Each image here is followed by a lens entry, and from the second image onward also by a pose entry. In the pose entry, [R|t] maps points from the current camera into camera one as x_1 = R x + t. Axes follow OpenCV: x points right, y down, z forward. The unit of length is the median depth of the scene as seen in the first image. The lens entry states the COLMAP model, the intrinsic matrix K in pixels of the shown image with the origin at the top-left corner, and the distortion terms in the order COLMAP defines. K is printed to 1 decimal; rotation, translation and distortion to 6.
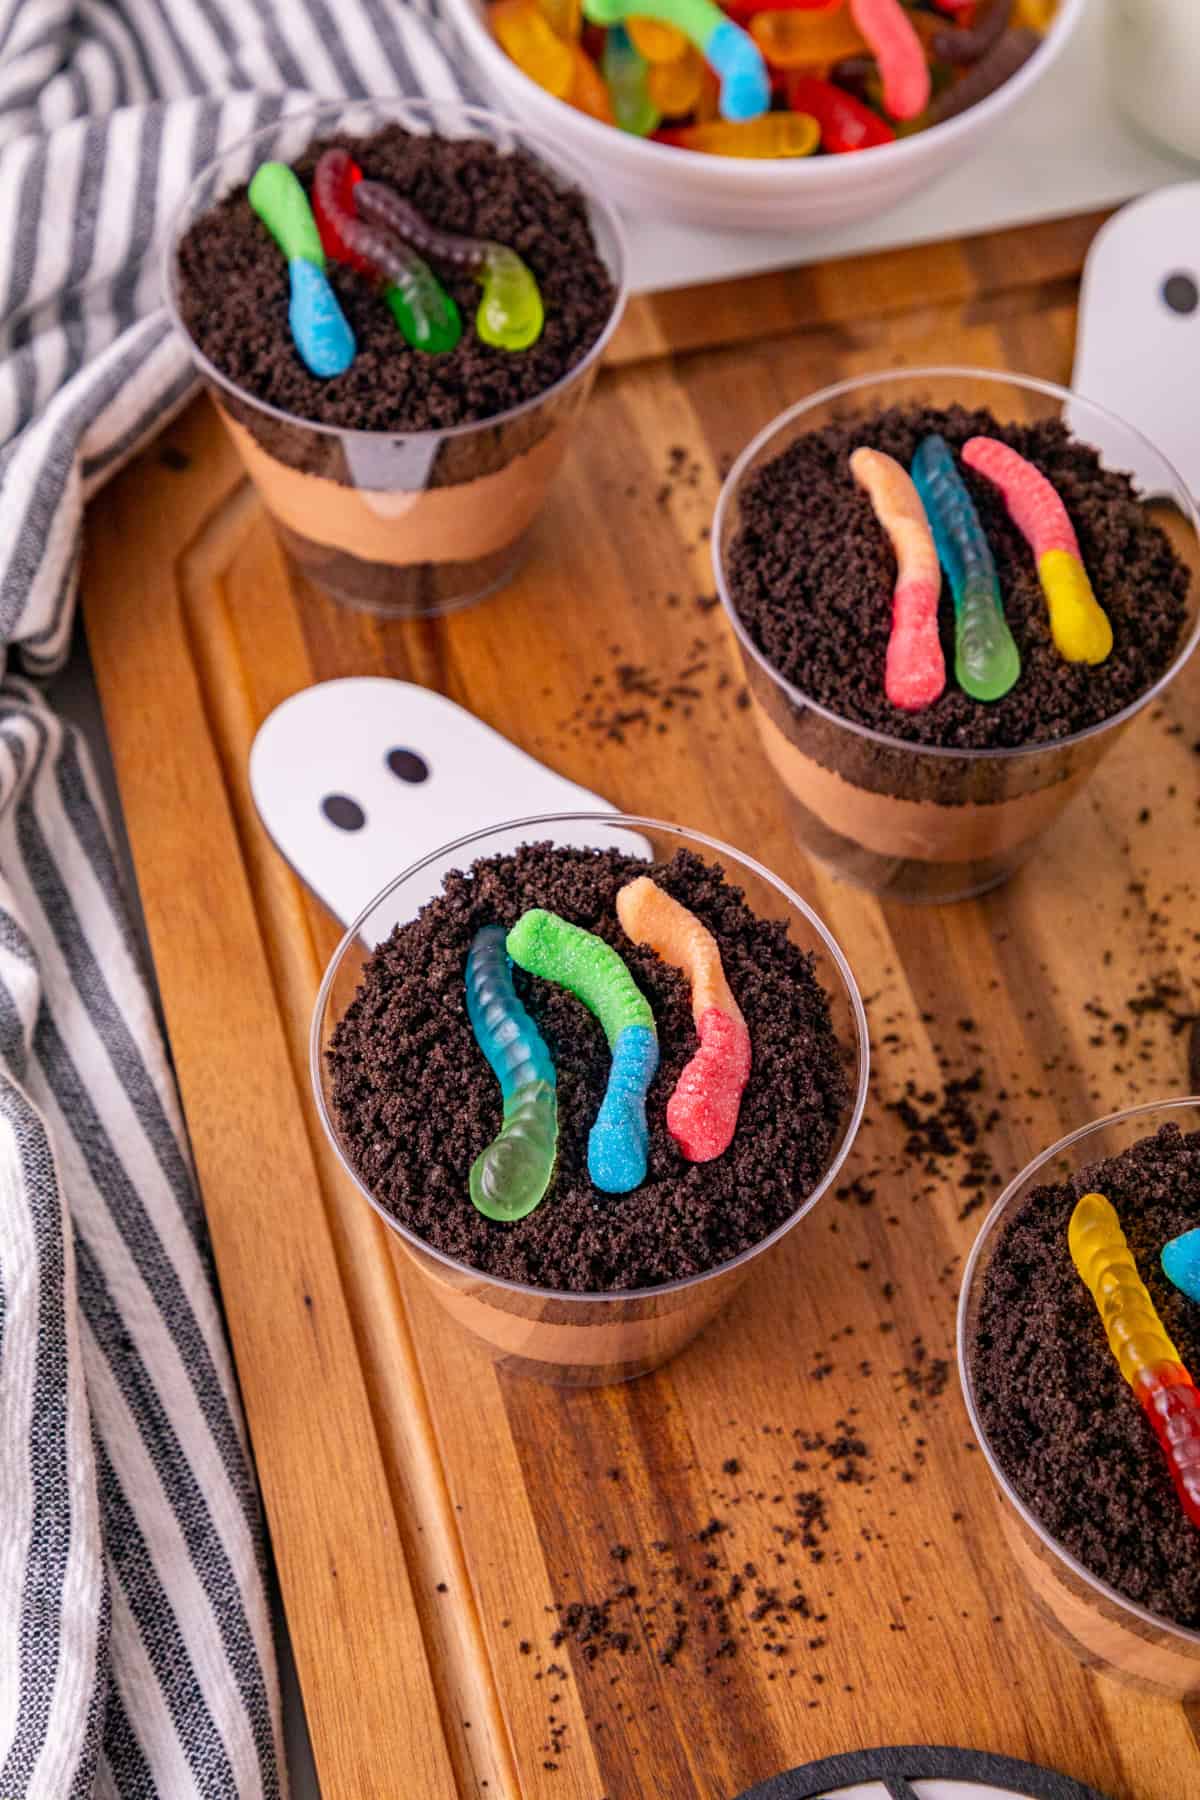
lens RADIAL K [[2792.1, 0, 589.9], [0, 2792.1, 897.8], [0, 0, 1]] dist [0.139315, -0.013183]
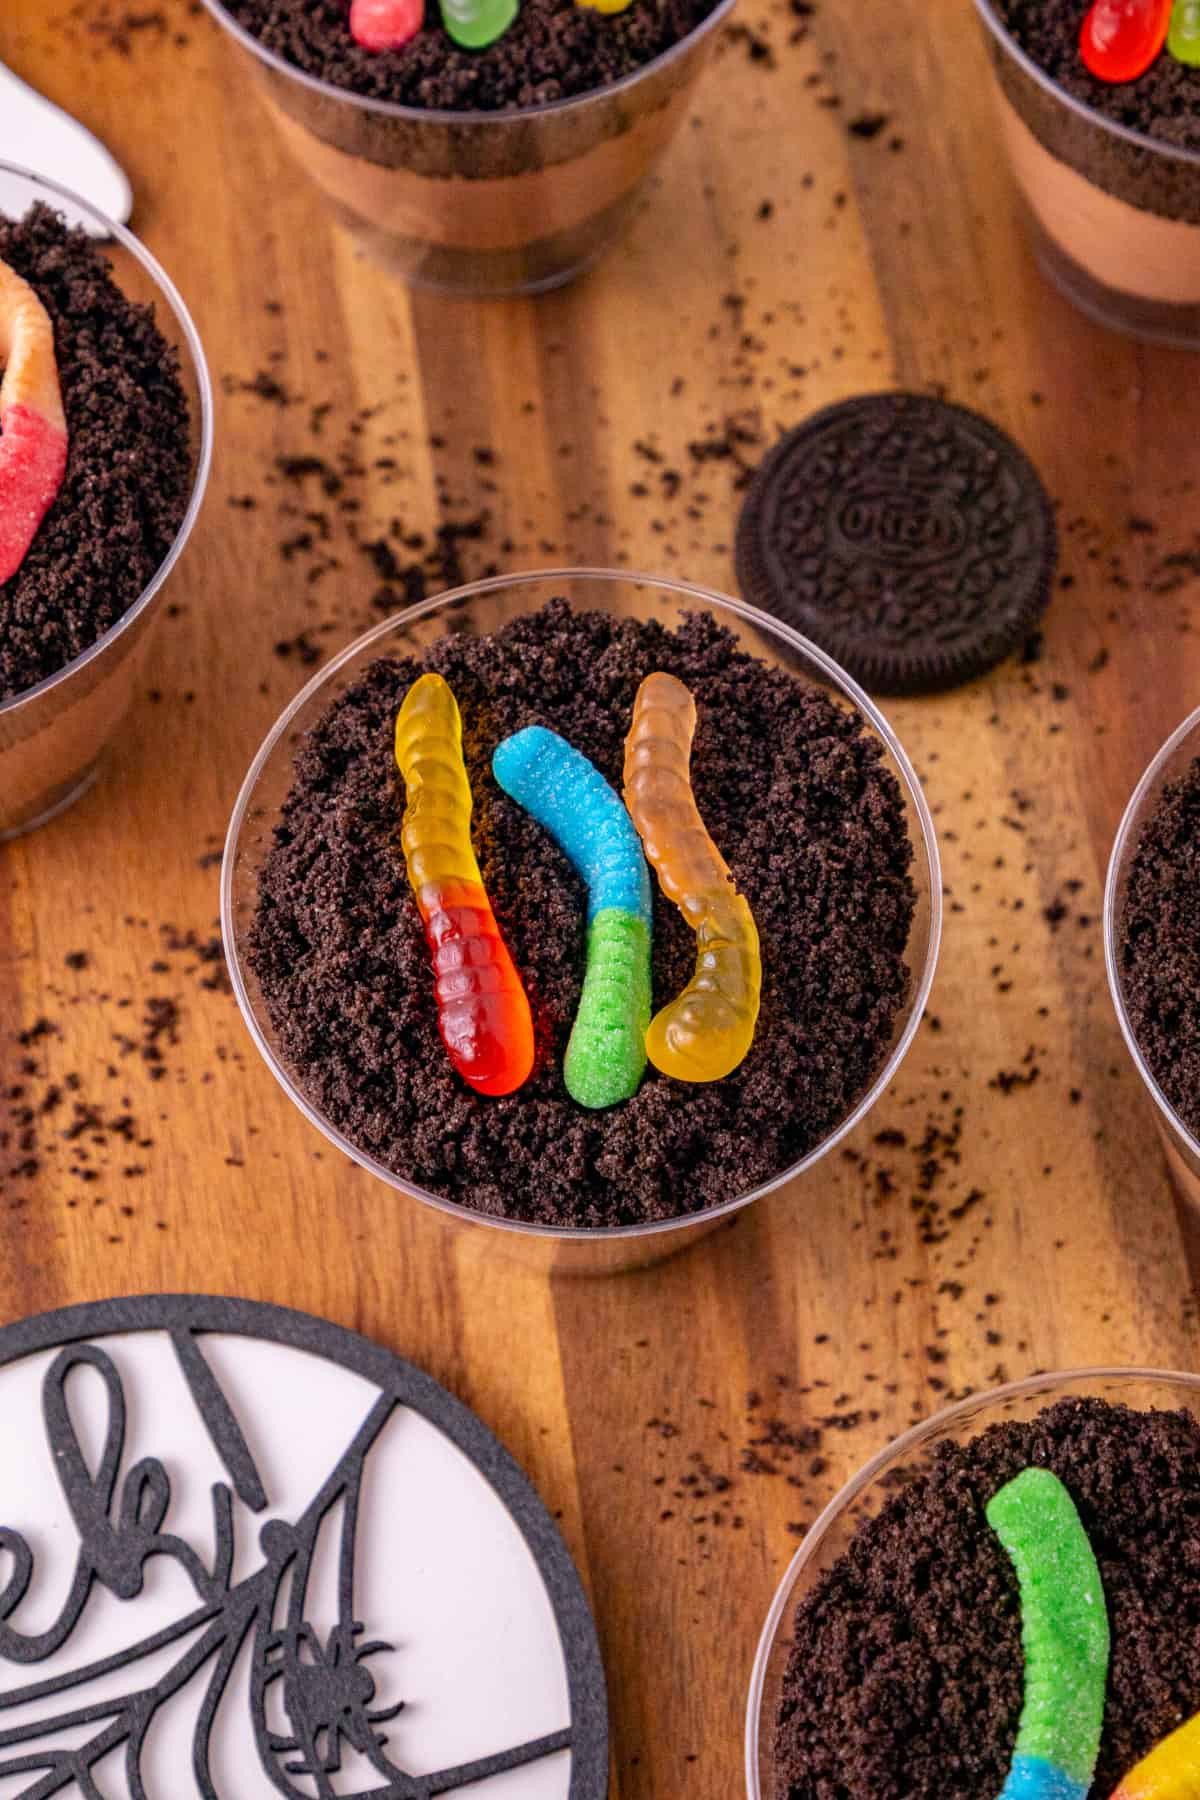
lens RADIAL K [[3706.9, 0, 623.2], [0, 3706.9, 763.7], [0, 0, 1]] dist [0.156291, -0.157401]
pose [[0.994491, 0.095774, -0.042611, 0.257089], [-0.088662, 0.985377, 0.145500, -0.029019], [0.055923, -0.140921, 0.988440, -0.069066]]
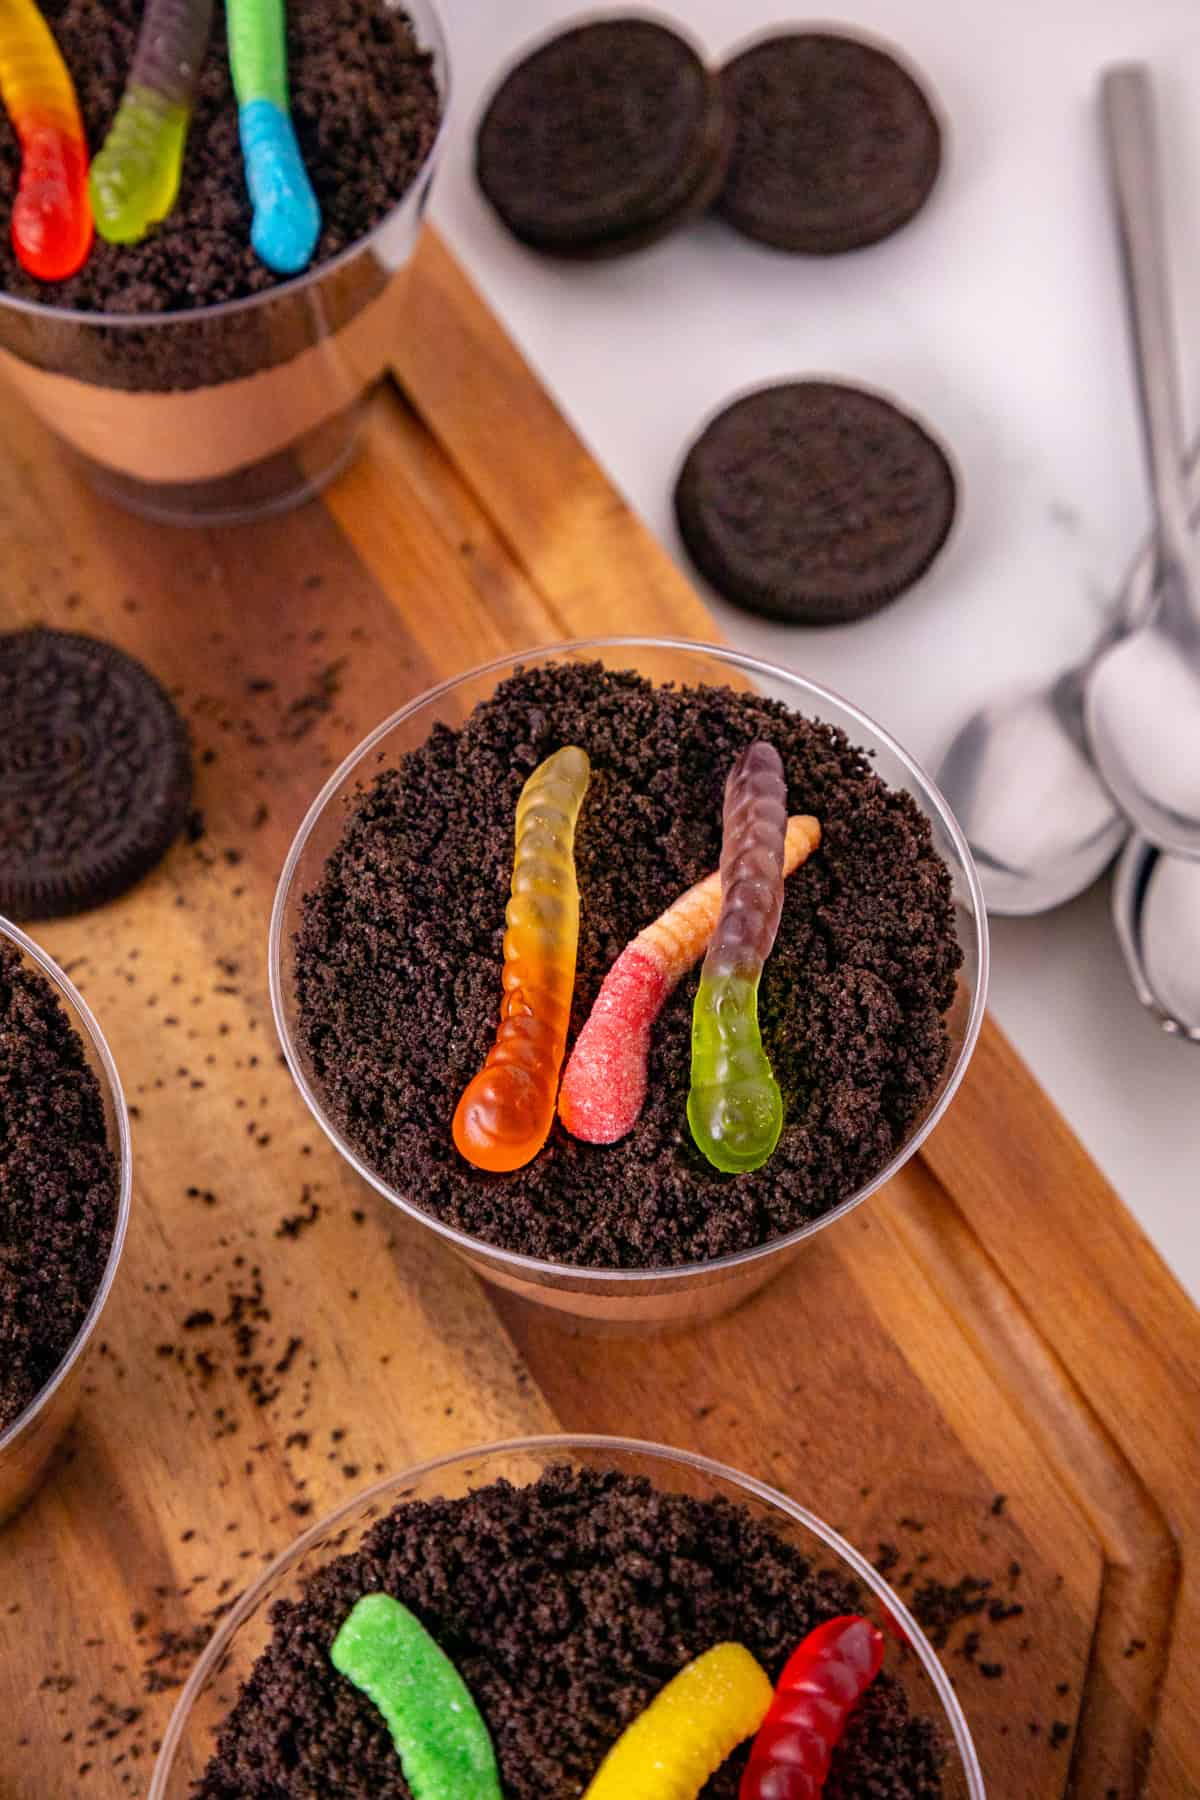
lens RADIAL K [[2900.5, 0, 630.3], [0, 2900.5, 857.6], [0, 0, 1]] dist [0.132765, -0.089800]
pose [[0.963798, -0.235698, 0.124656, 0.348024], [0.223633, 0.969169, 0.103441, 0.036897], [-0.145194, -0.071819, 0.986793, 0.133082]]
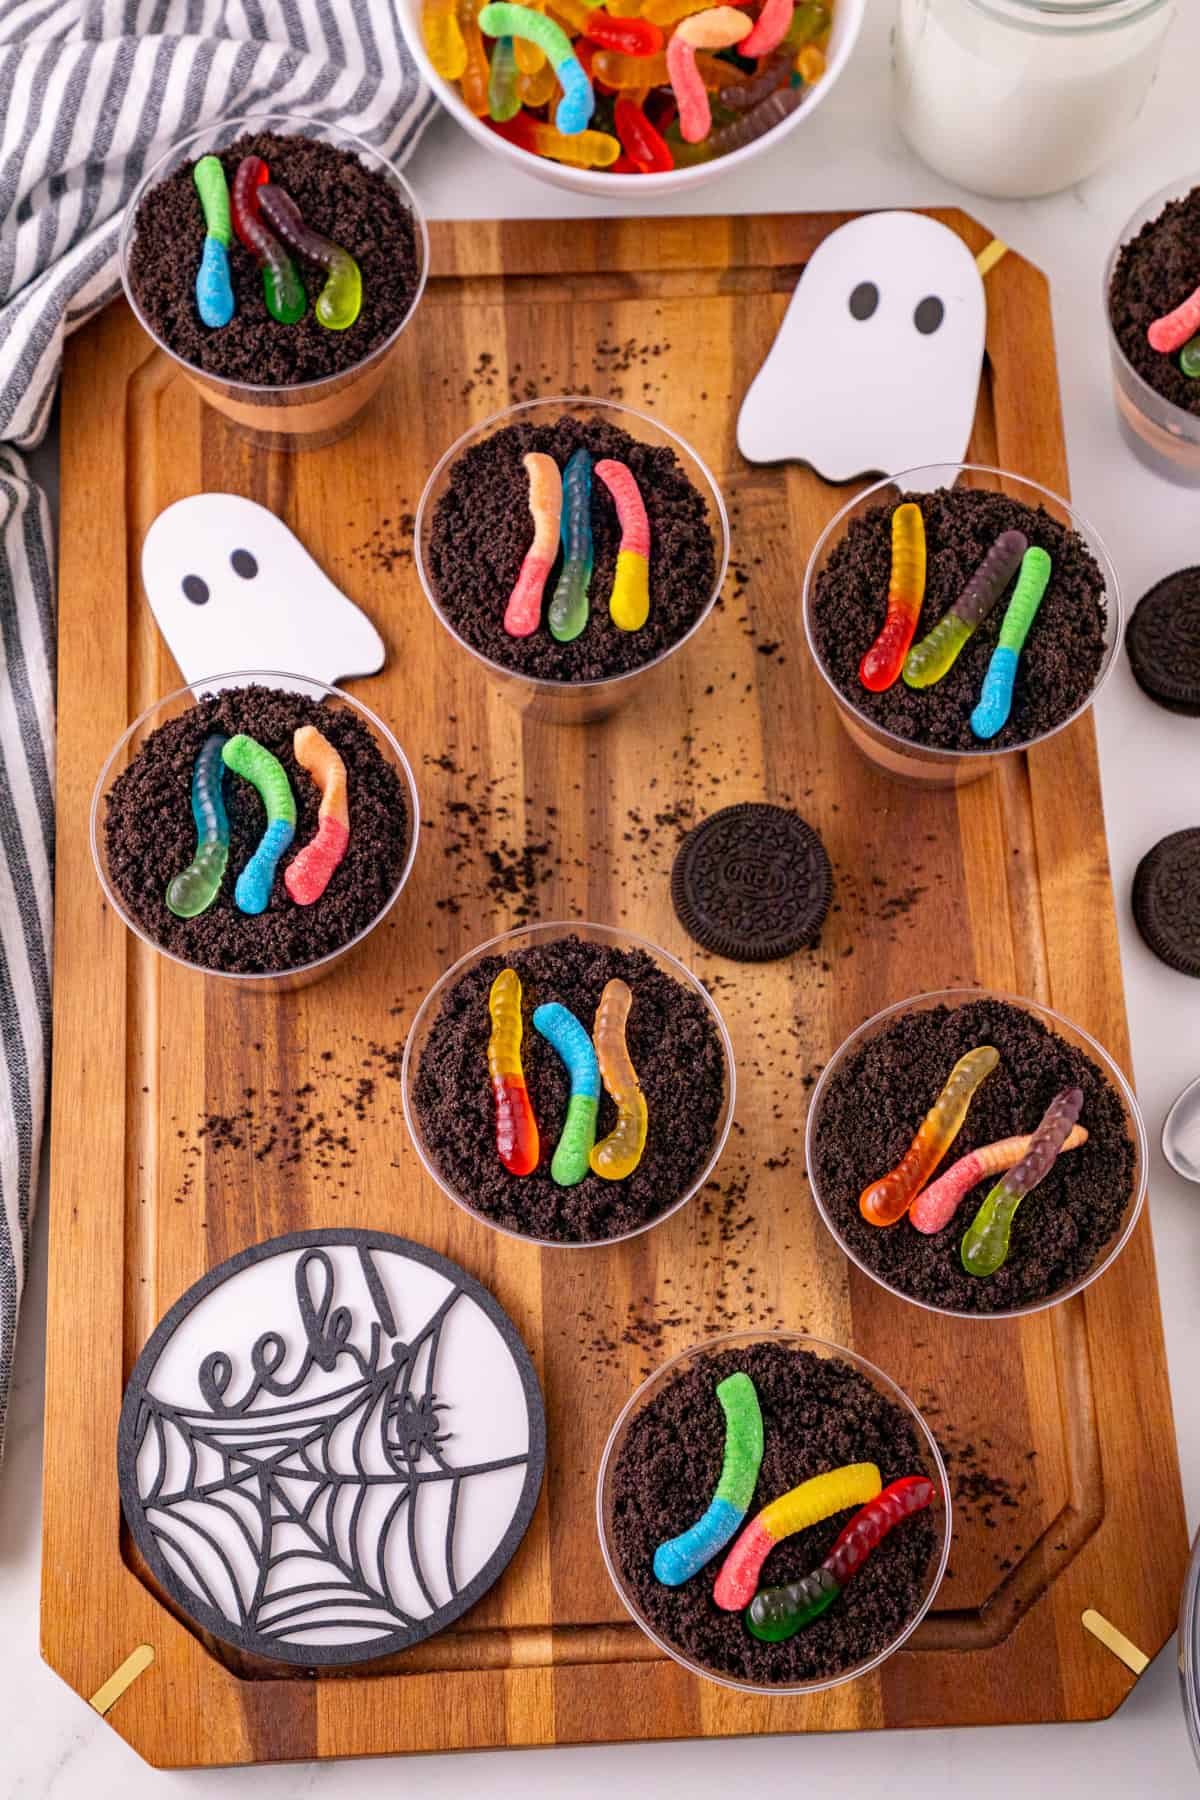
lens RADIAL K [[2925.9, 0, 594.9], [0, 2925.9, 883.2], [0, 0, 1]] dist [0.164172, 0.061459]
pose [[0.978028, 0.200526, -0.057007, 0.294117], [-0.180872, 0.952178, 0.246256, -0.367905], [0.103661, -0.230535, 0.967527, -0.681659]]
